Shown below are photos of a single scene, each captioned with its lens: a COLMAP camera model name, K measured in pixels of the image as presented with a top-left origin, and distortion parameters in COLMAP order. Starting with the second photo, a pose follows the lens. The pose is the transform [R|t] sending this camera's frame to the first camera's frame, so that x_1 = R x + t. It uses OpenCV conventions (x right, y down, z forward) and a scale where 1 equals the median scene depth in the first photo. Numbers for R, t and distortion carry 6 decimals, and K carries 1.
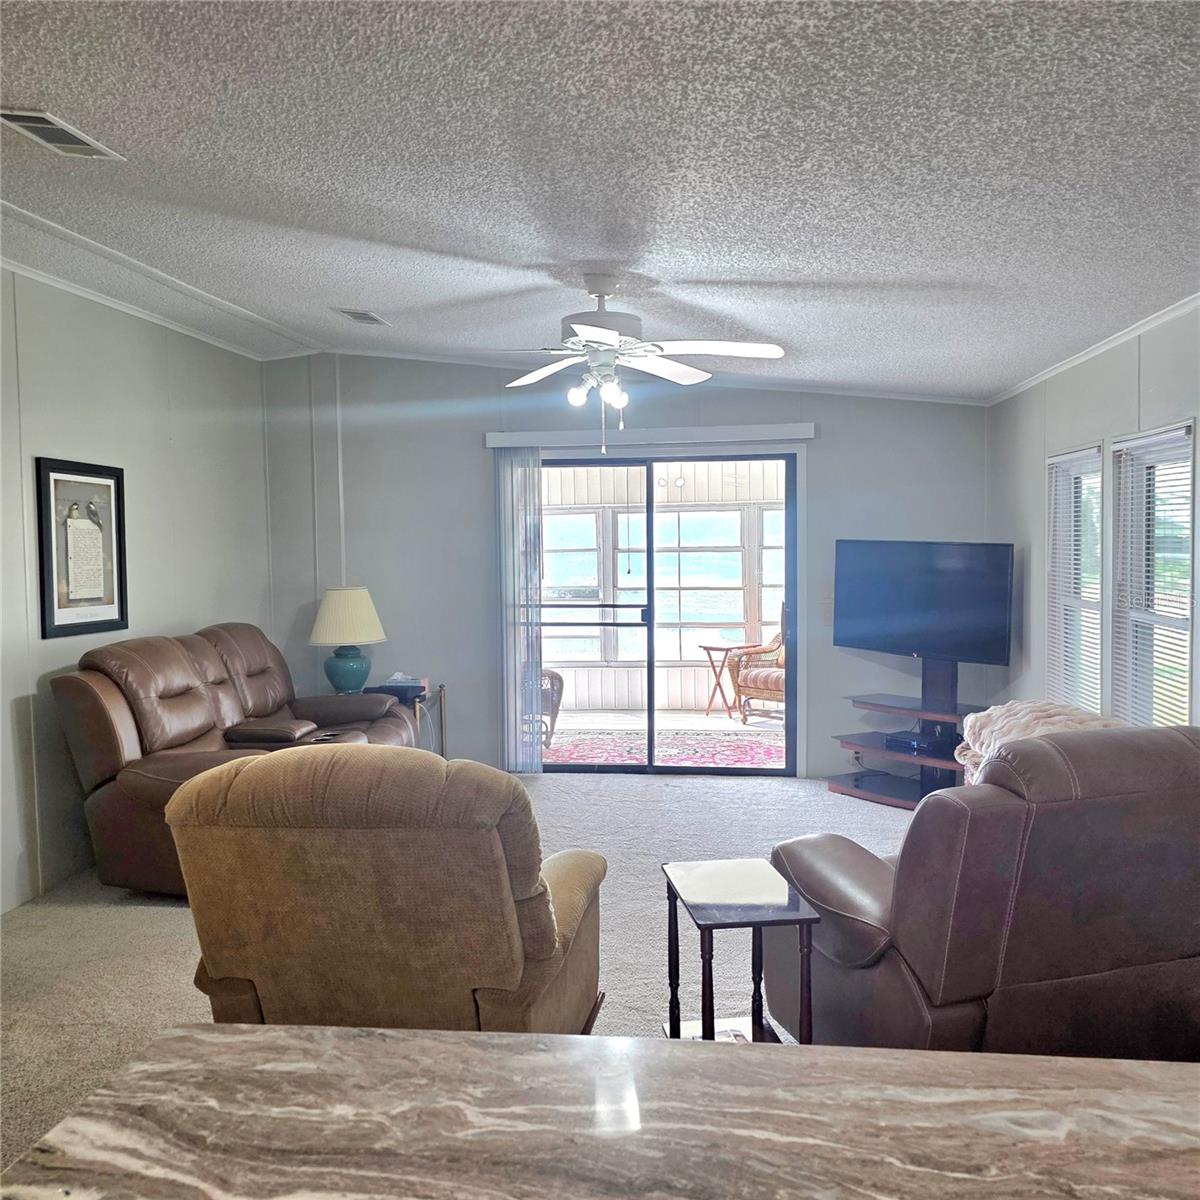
lens RADIAL K [[1120.0, 0, 596.4], [0, 1120.0, 601.3], [0, 0, 1]] dist [0.022675, 0.000000]
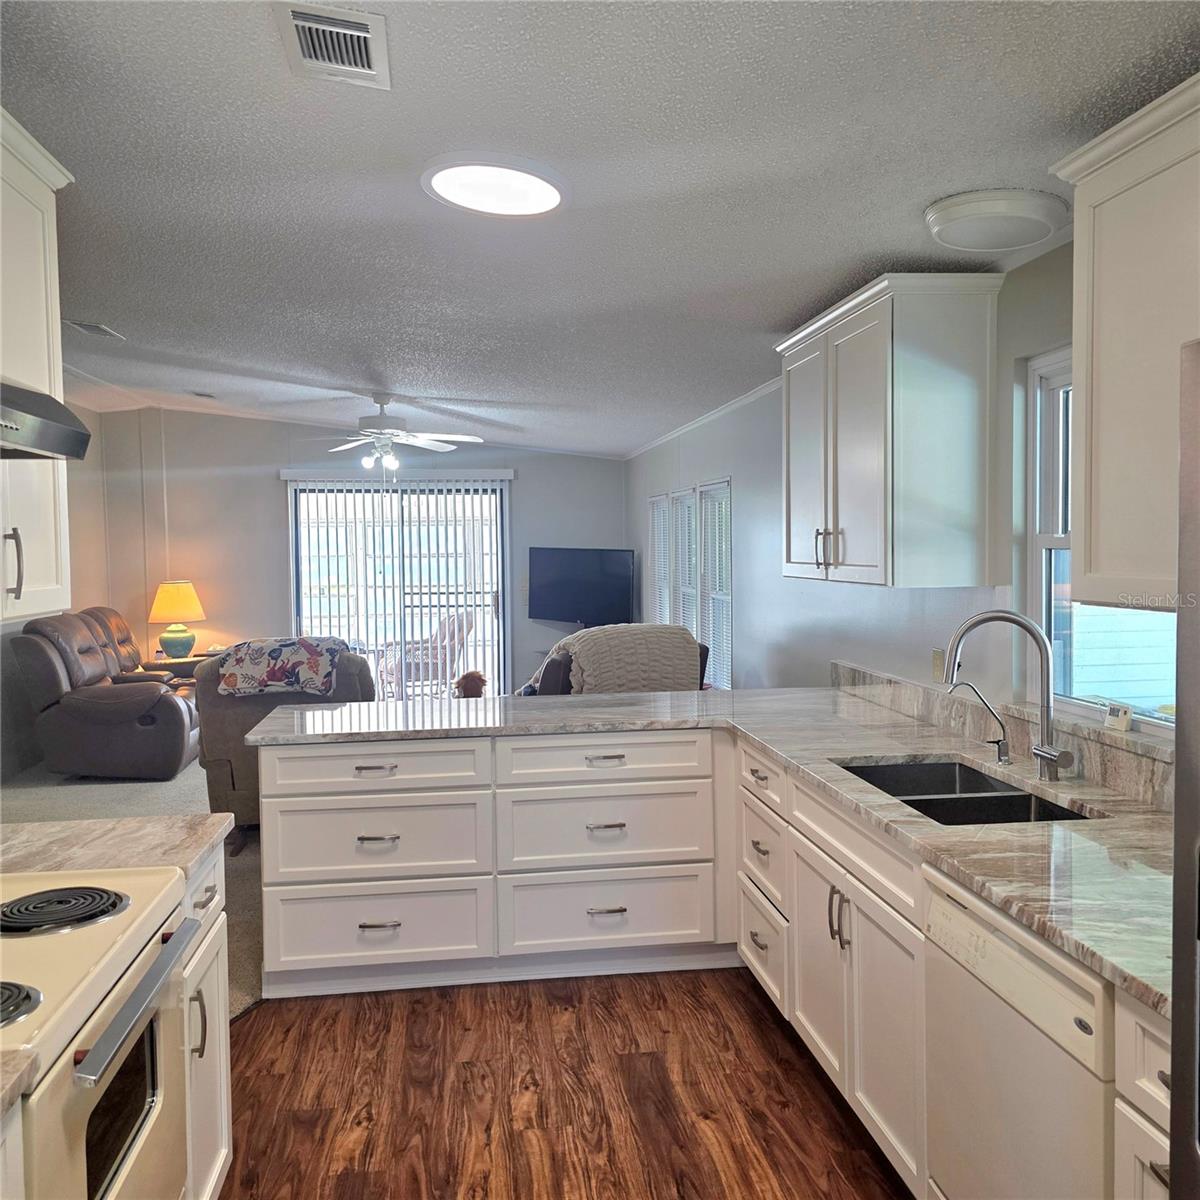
lens RADIAL K [[1120.0, 0, 599.4], [0, 1120.0, 602.0], [0, 0, 1]] dist [0.022675, 0.000000]
pose [[0.969811, -0.012416, 0.243540, -0.082393], [0.014233, 0.999882, -0.005701, 0.038465], [-0.243441, 0.008995, 0.969874, -0.644871]]
